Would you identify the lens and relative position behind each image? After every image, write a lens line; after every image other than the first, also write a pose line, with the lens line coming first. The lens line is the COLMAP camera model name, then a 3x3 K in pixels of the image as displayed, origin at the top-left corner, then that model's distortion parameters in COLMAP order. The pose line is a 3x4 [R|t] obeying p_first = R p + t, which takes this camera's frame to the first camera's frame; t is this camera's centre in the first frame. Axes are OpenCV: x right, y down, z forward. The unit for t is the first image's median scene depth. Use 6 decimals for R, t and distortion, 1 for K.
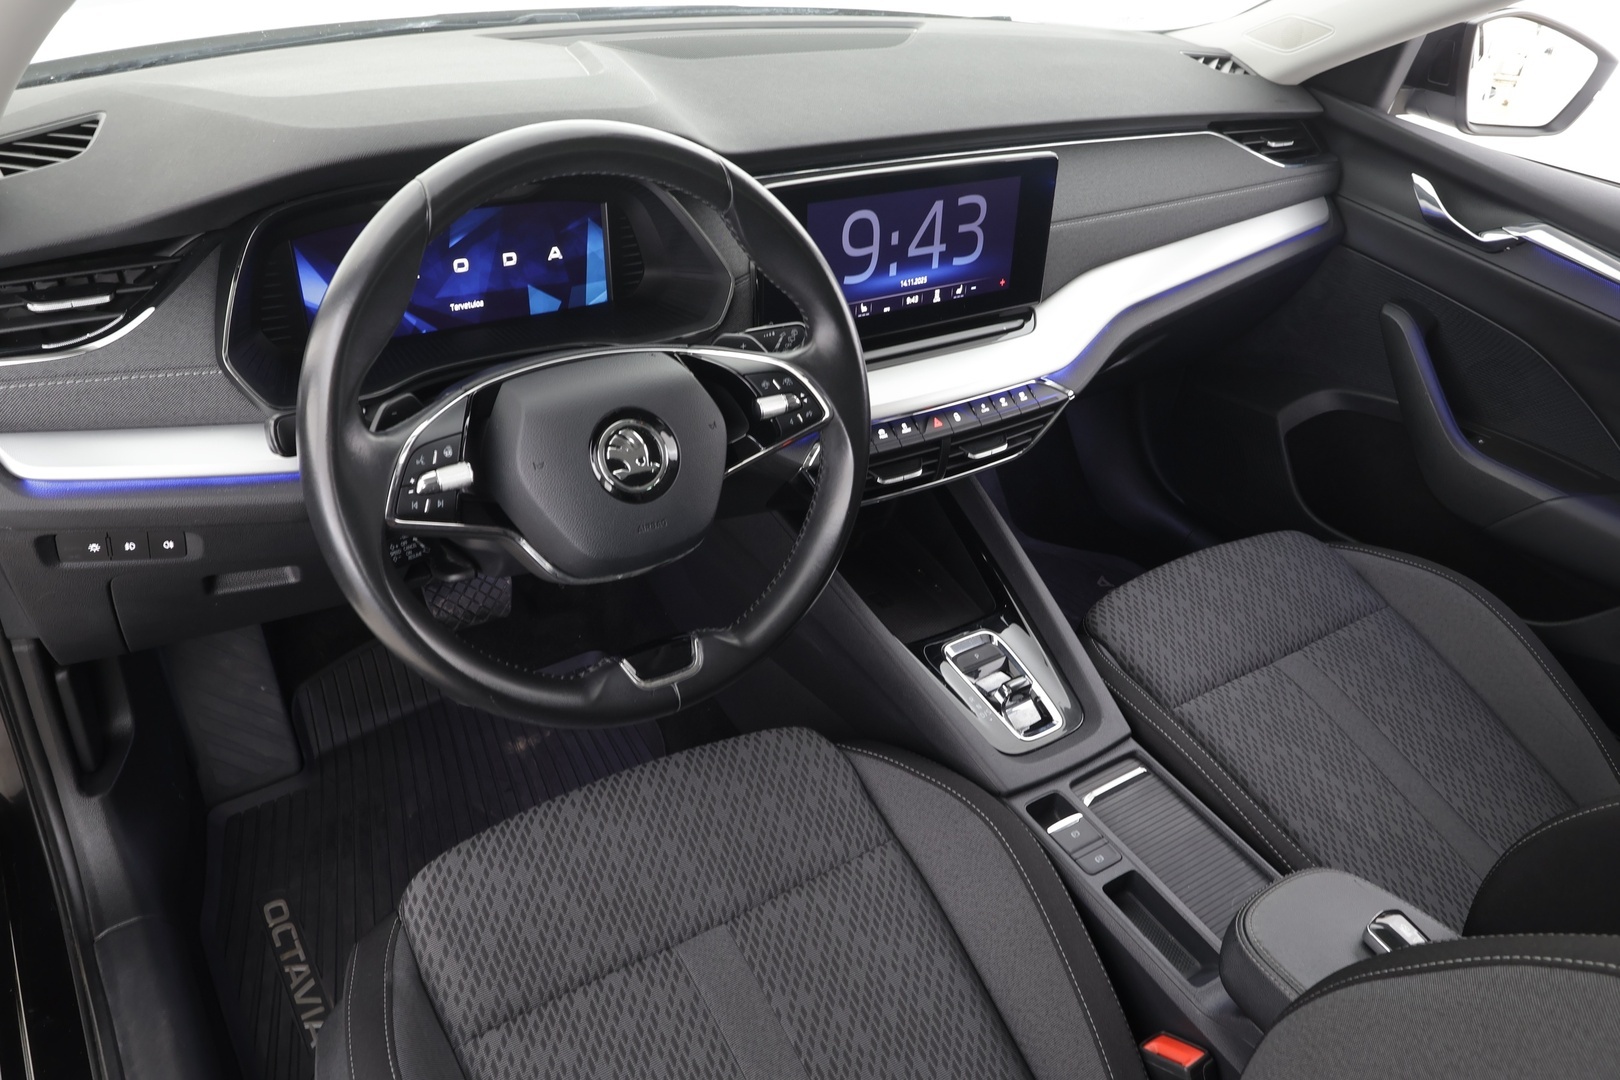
lens RADIAL K [[1138.5, 0, 810.0], [0, 1138.5, 540.0], [0, 0, 1]] dist [0.002156, -0.001645]
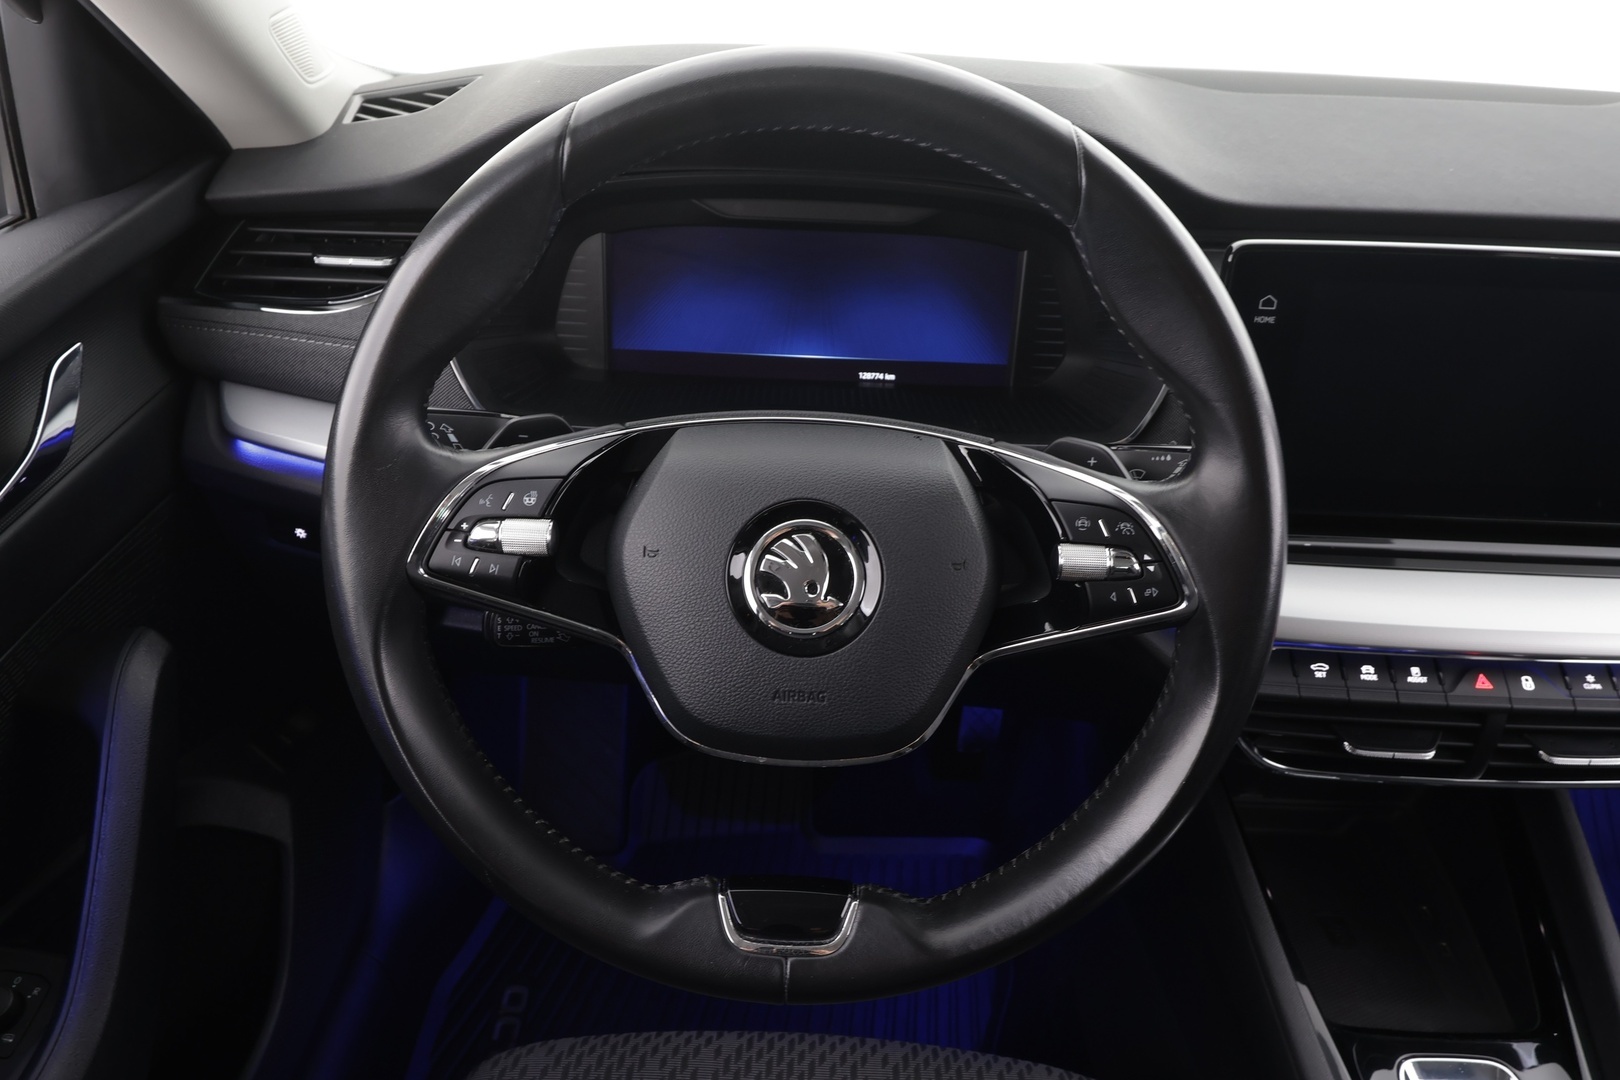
lens RADIAL K [[1138.5, 0, 810.0], [0, 1138.5, 540.0], [0, 0, 1]] dist [0.002156, -0.001645]
pose [[0.828789, 0.227055, -0.511424, 0.143717], [-0.291020, 0.955543, -0.047383, -0.059641], [0.477929, 0.188105, 0.858021, 0.428846]]
